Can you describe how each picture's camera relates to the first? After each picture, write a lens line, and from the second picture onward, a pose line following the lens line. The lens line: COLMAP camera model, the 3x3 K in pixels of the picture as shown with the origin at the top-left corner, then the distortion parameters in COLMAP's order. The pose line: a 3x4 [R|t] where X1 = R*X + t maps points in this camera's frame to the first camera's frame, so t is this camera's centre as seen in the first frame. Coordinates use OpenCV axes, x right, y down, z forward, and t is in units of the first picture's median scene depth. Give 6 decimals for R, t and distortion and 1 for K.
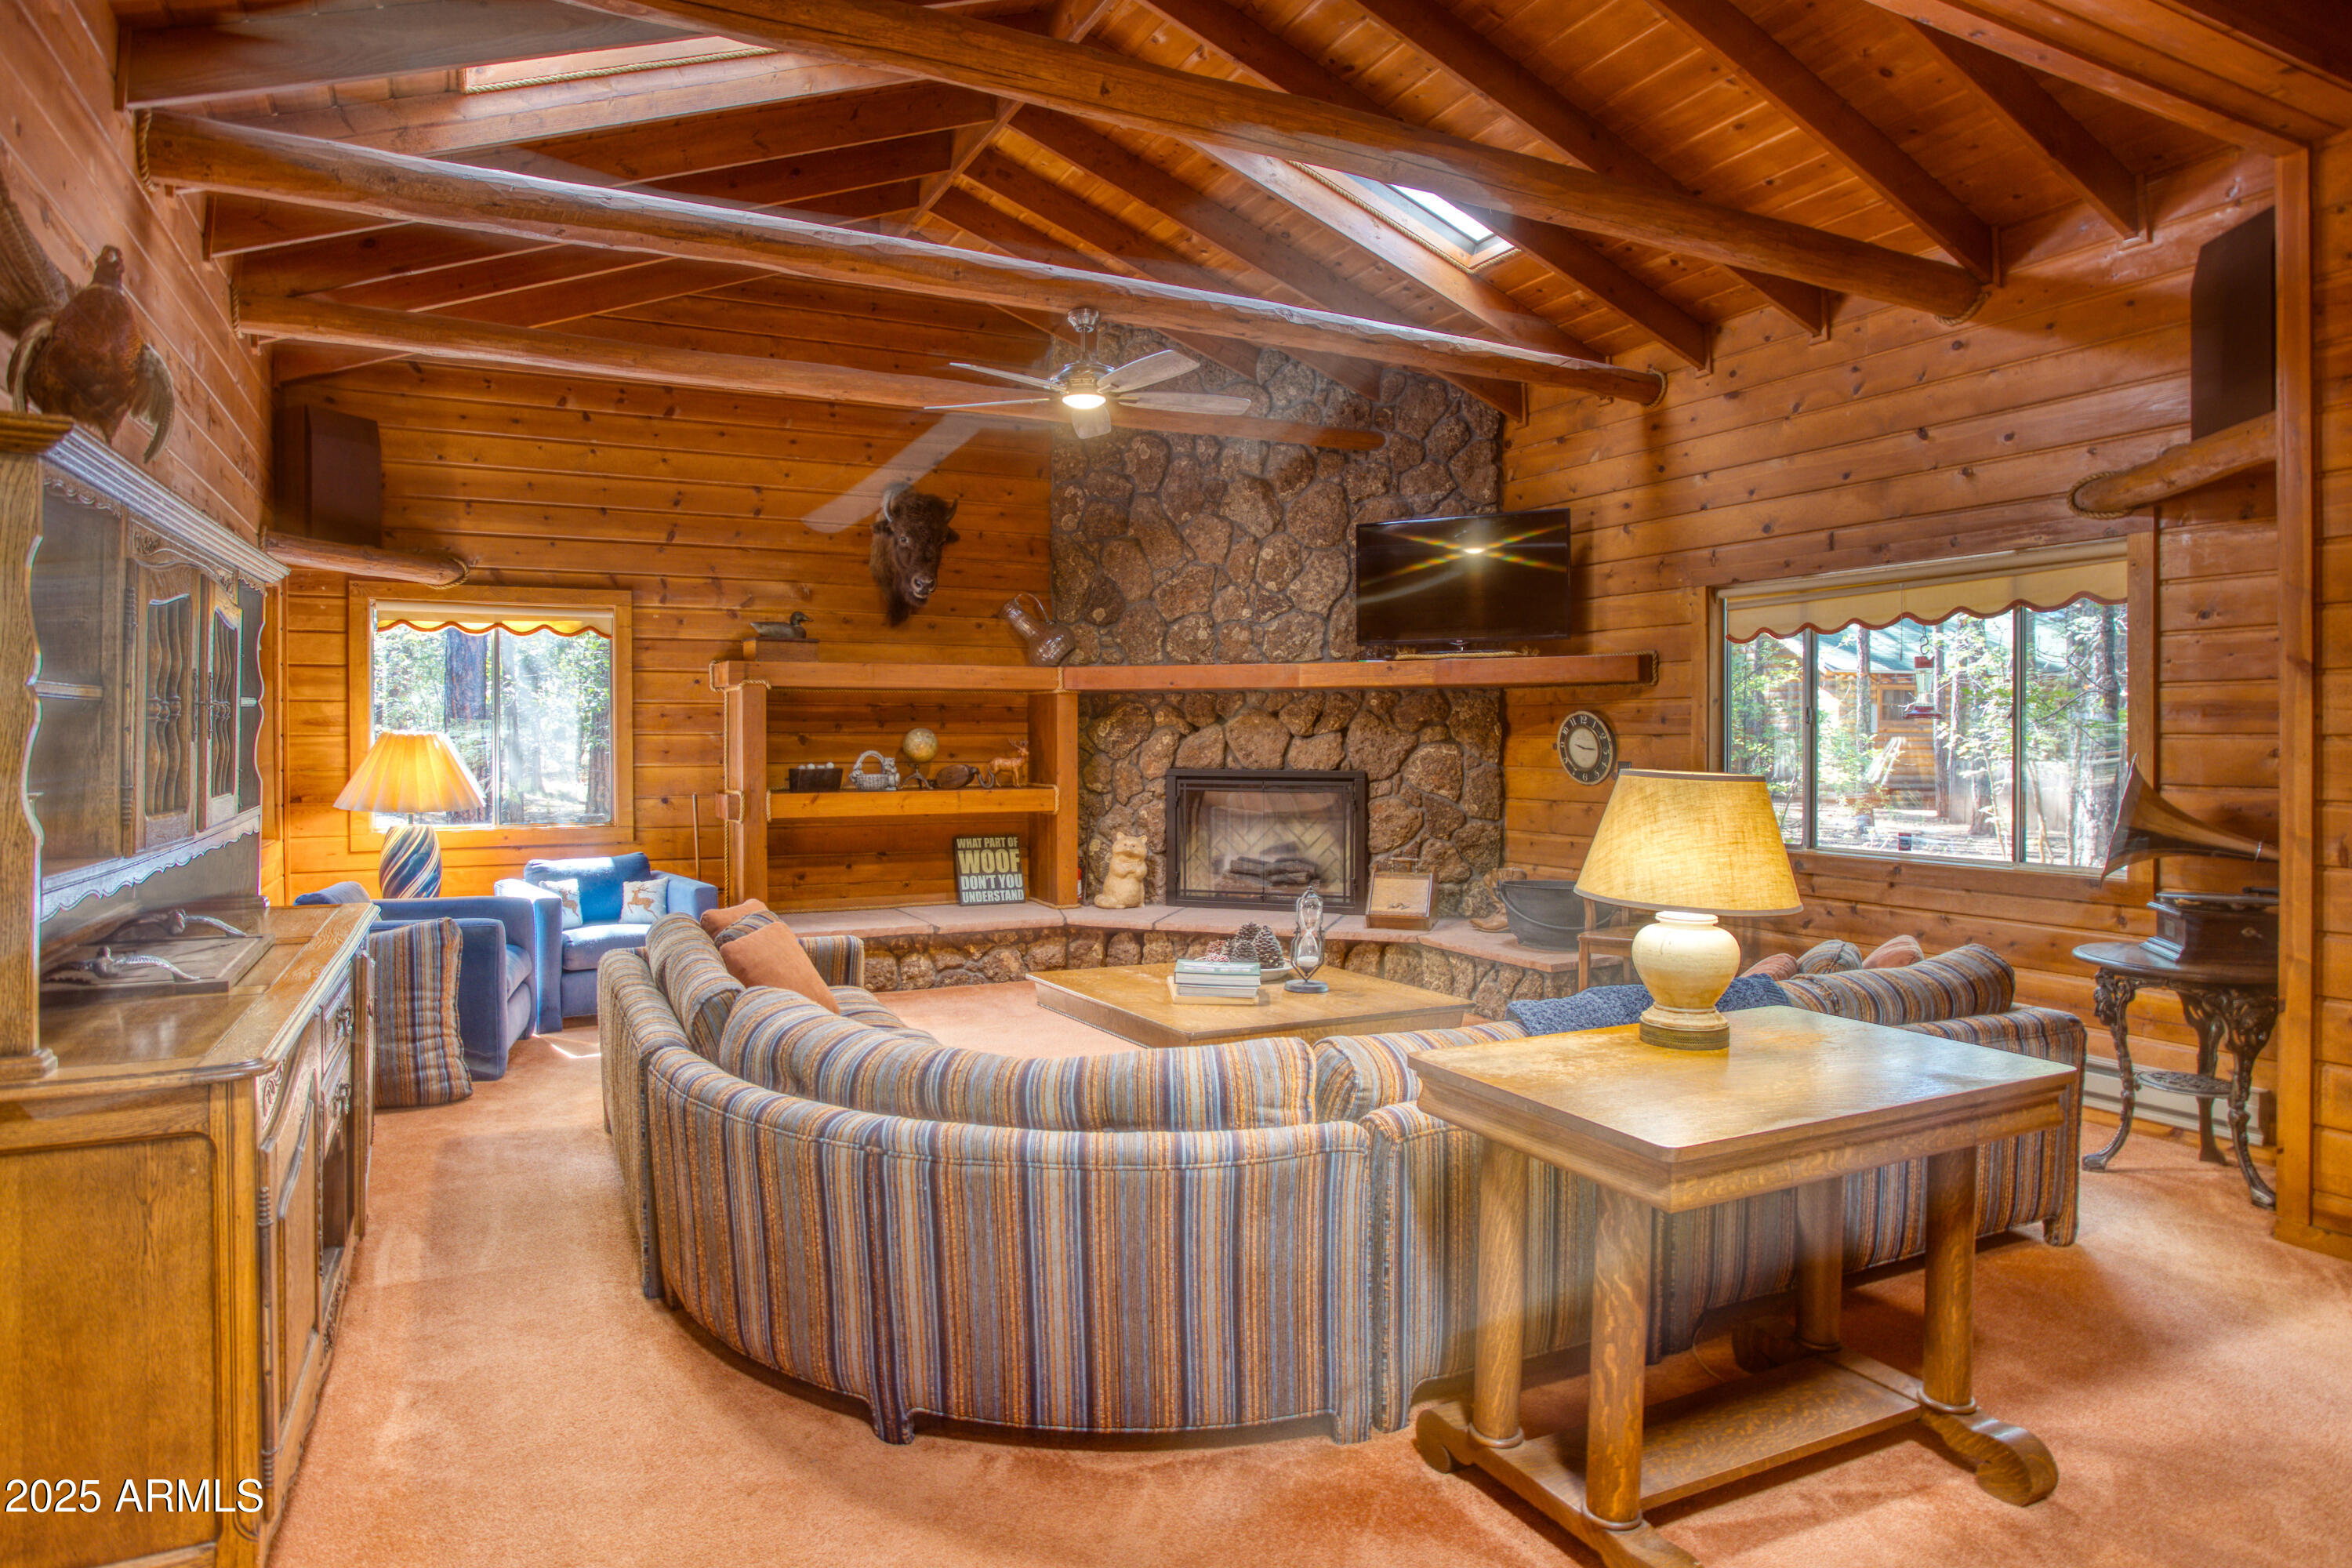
lens RADIAL K [[1405.5, 0, 1126.8], [0, 1405.5, 759.5], [0, 0, 1]] dist [-0.029068, 0.007540]
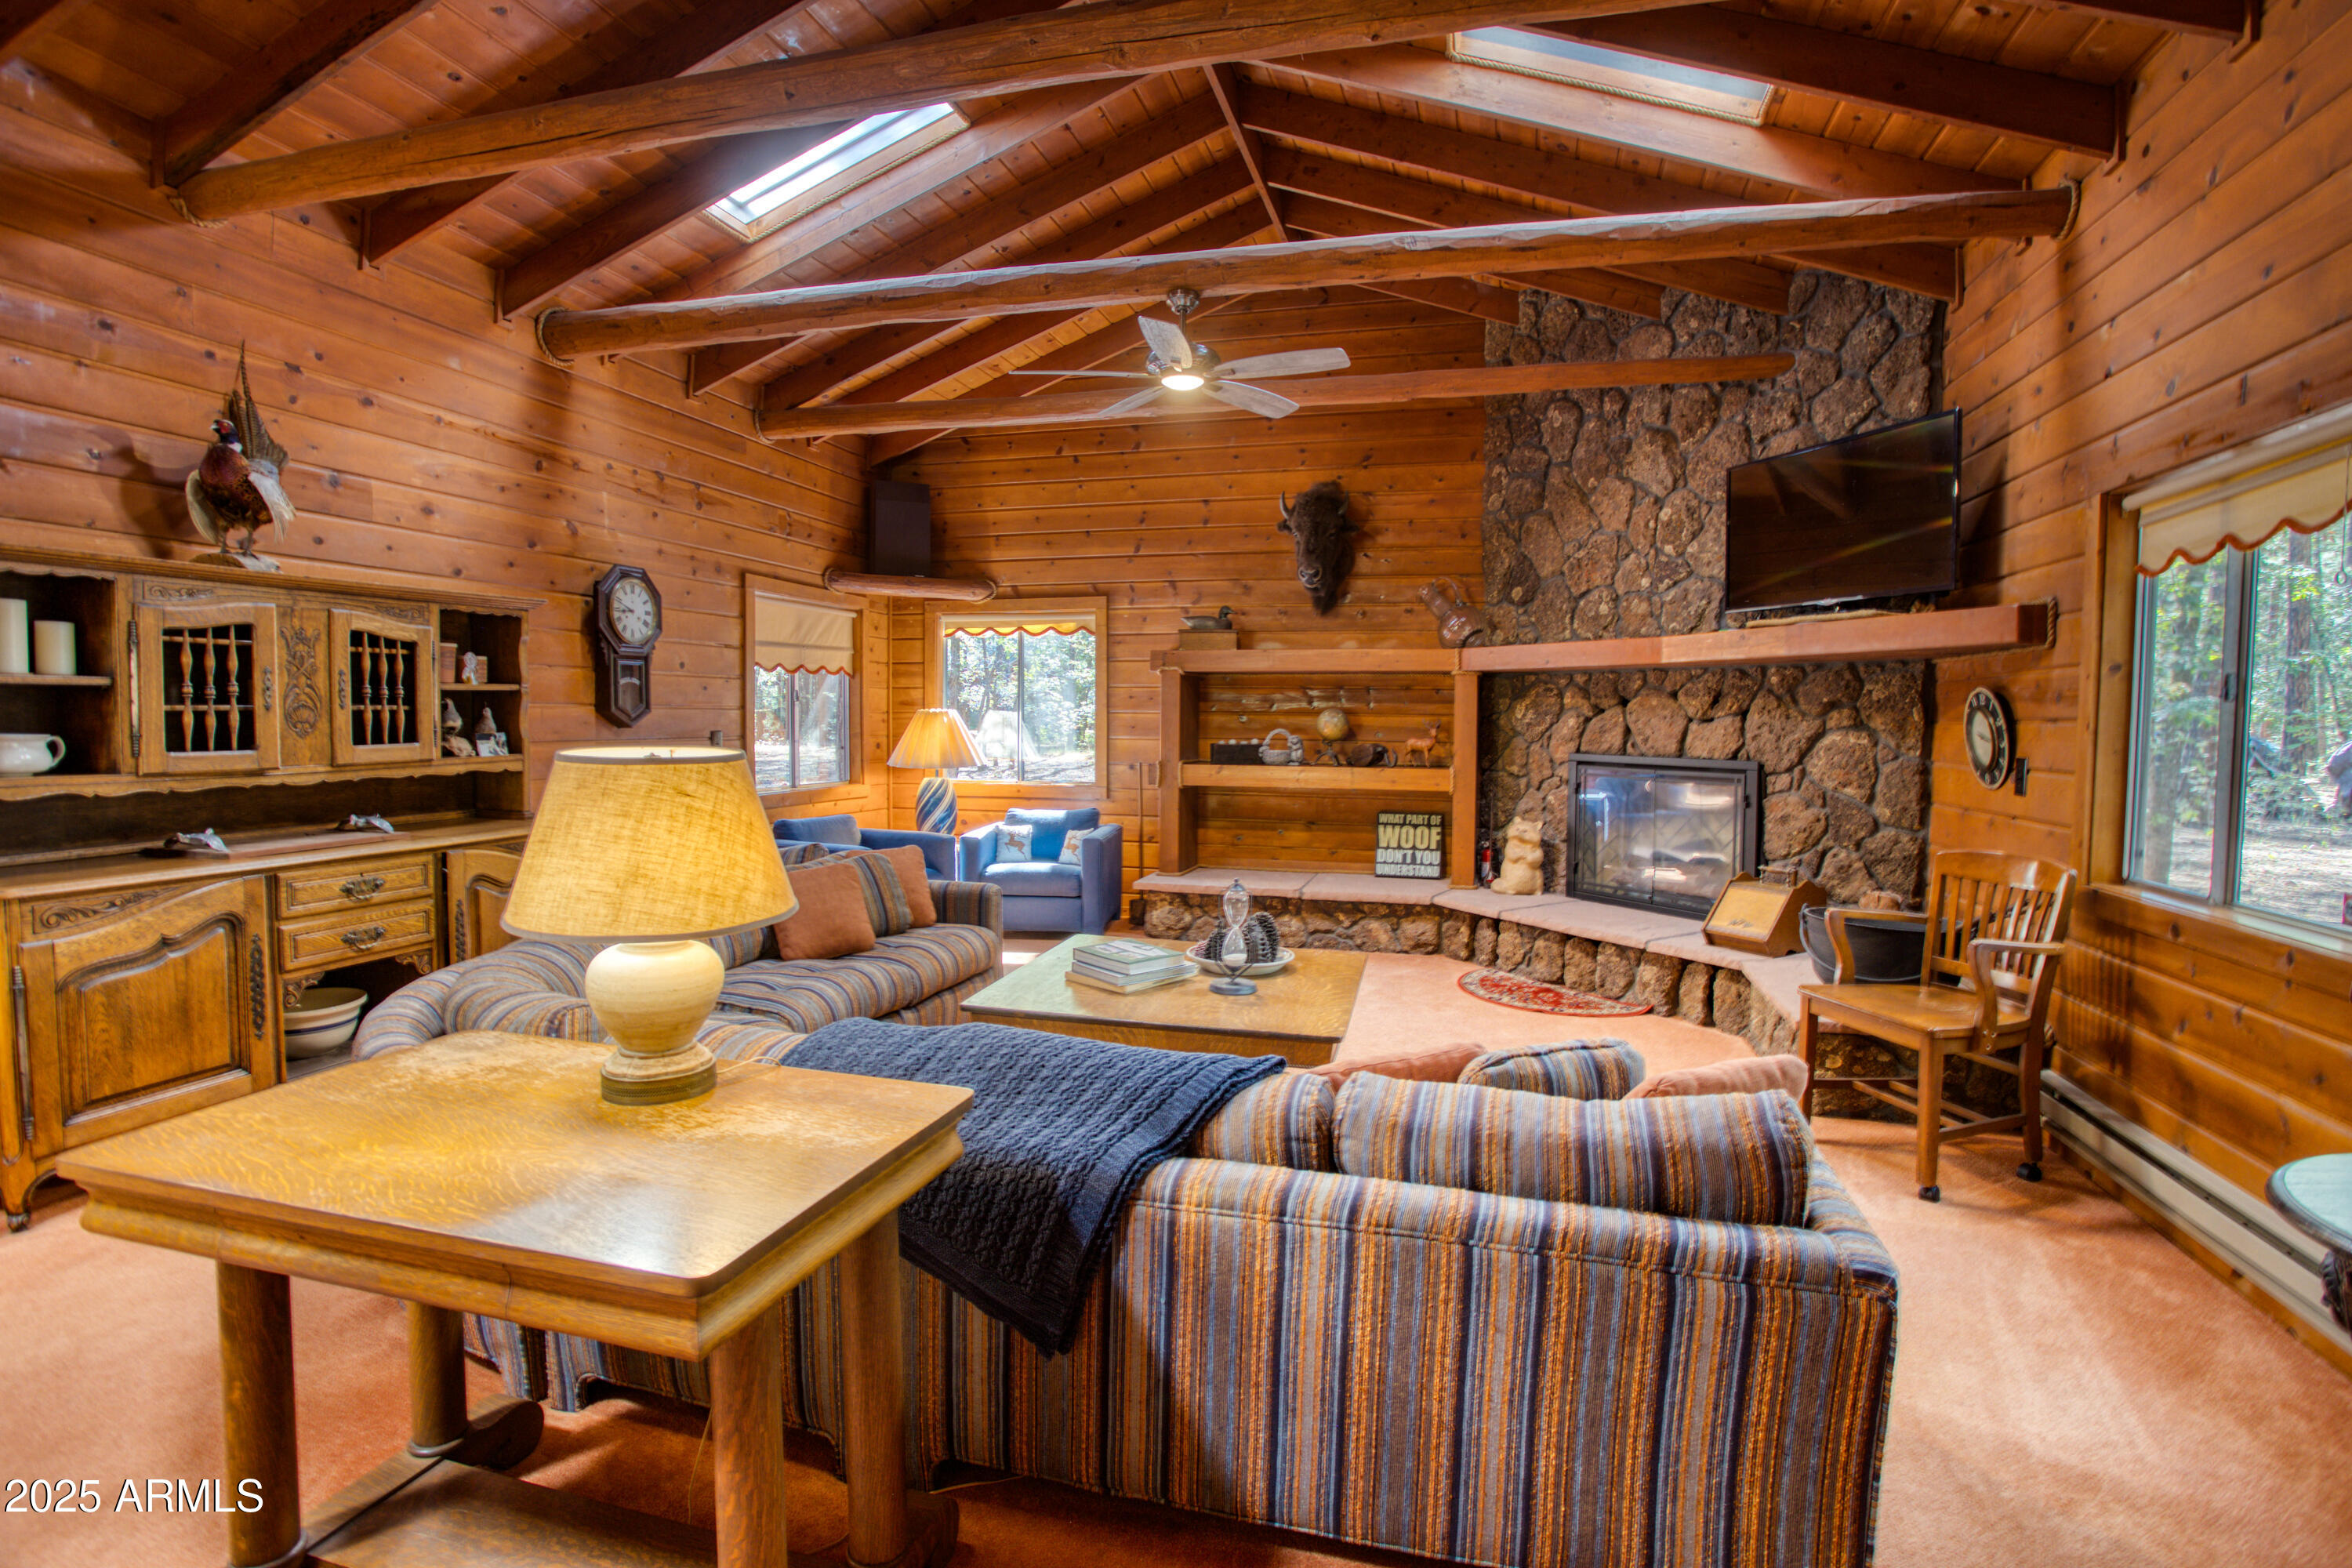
lens RADIAL K [[1170.0, 0, 1150.6], [0, 1170.0, 775.7], [0, 0, 1]] dist [-0.034203, 0.011050]
pose [[0.756024, 0.040447, -0.653293, 0.355787], [-0.021118, 0.999077, 0.037416, -0.001668], [0.654203, -0.014491, 0.756180, 0.239837]]
